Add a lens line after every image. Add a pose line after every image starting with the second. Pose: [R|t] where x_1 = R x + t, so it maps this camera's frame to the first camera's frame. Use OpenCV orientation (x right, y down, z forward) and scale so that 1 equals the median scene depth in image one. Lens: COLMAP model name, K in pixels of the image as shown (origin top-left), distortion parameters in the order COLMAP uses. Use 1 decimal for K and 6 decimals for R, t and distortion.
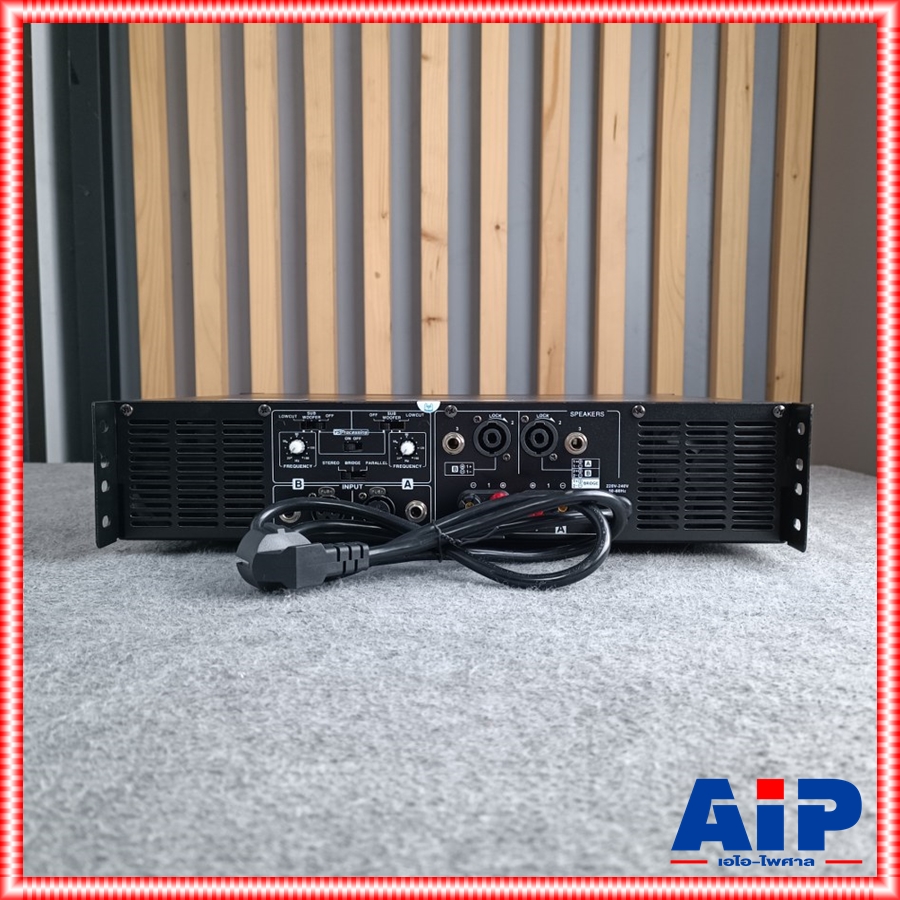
lens RADIAL K [[836.8, 0, 450.4], [0, 836.8, 454.8], [0, 0, 1]] dist [-0.000904, 0.000000]
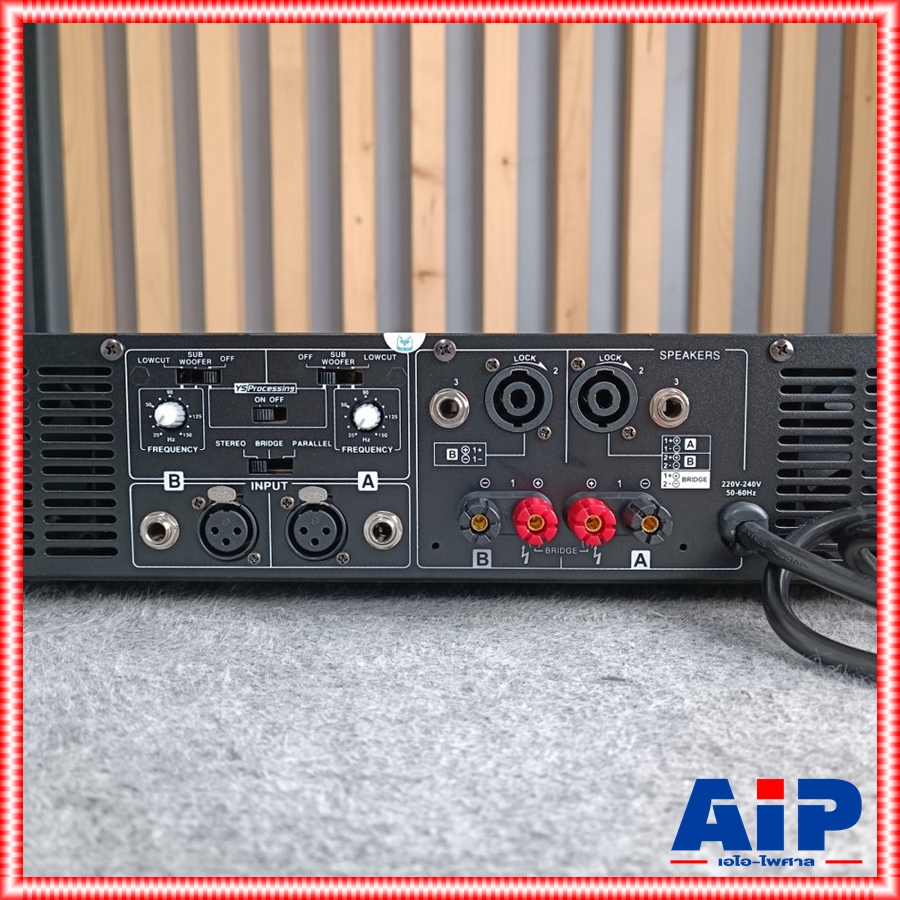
lens RADIAL K [[836.8, 0, 452.1], [0, 836.8, 446.5], [0, 0, 1]] dist [-0.000904, 0.000000]
pose [[0.999995, -0.001237, 0.002928, 0.003761], [0.001226, 0.999992, 0.003857, 0.009837], [-0.002933, -0.003853, 0.999988, 0.443096]]
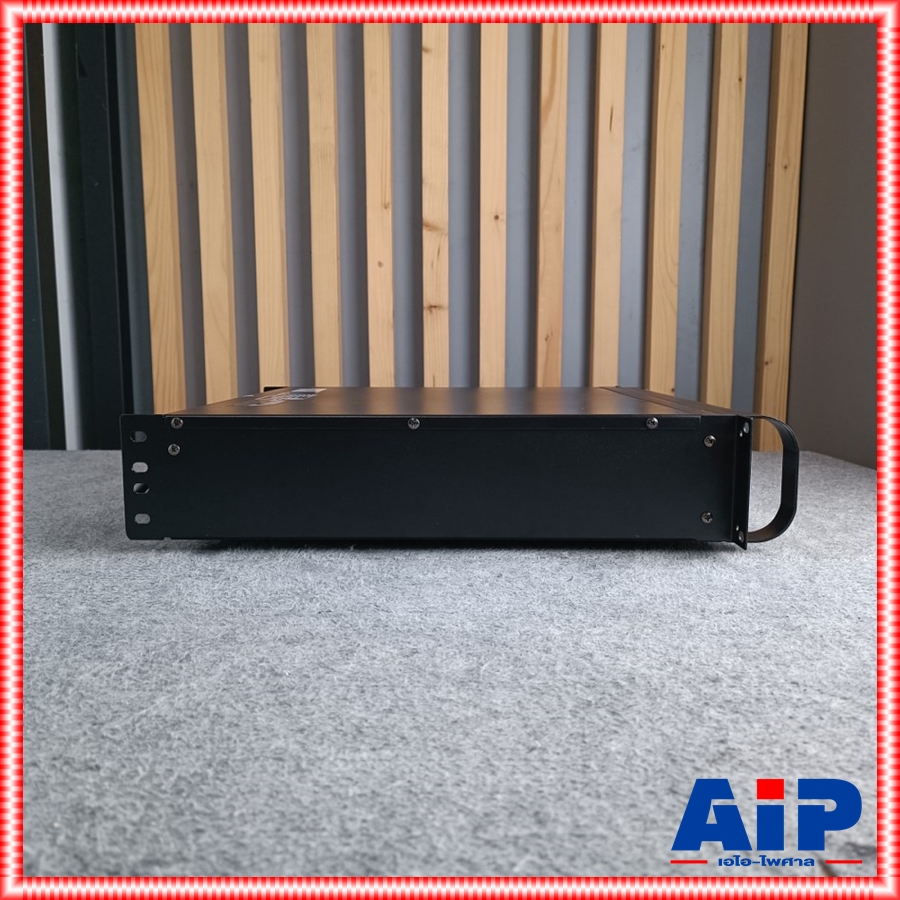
lens RADIAL K [[836.8, 0, 450.1], [0, 836.8, 456.8], [0, 0, 1]] dist [-0.000904, 0.000000]
pose [[0.999986, -0.002827, 0.004483, -0.015464], [0.002626, 0.999018, 0.044239, -0.056899], [-0.004604, -0.044227, 0.999011, -0.101118]]
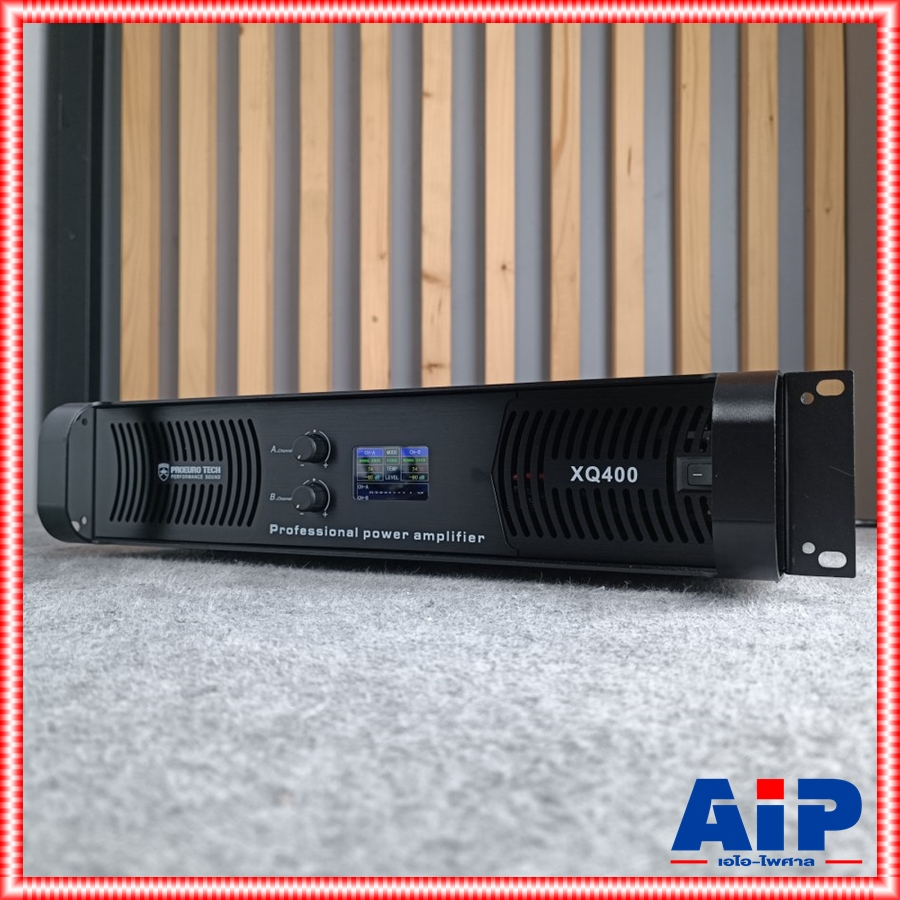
lens RADIAL K [[836.8, 0, 451.6], [0, 836.8, 447.0], [0, 0, 1]] dist [-0.000904, 0.000000]
pose [[0.999046, -0.000190, -0.043671, 0.095494], [-0.004971, 0.992996, -0.118041, 0.088099], [0.043388, 0.118145, 0.992048, 0.247074]]
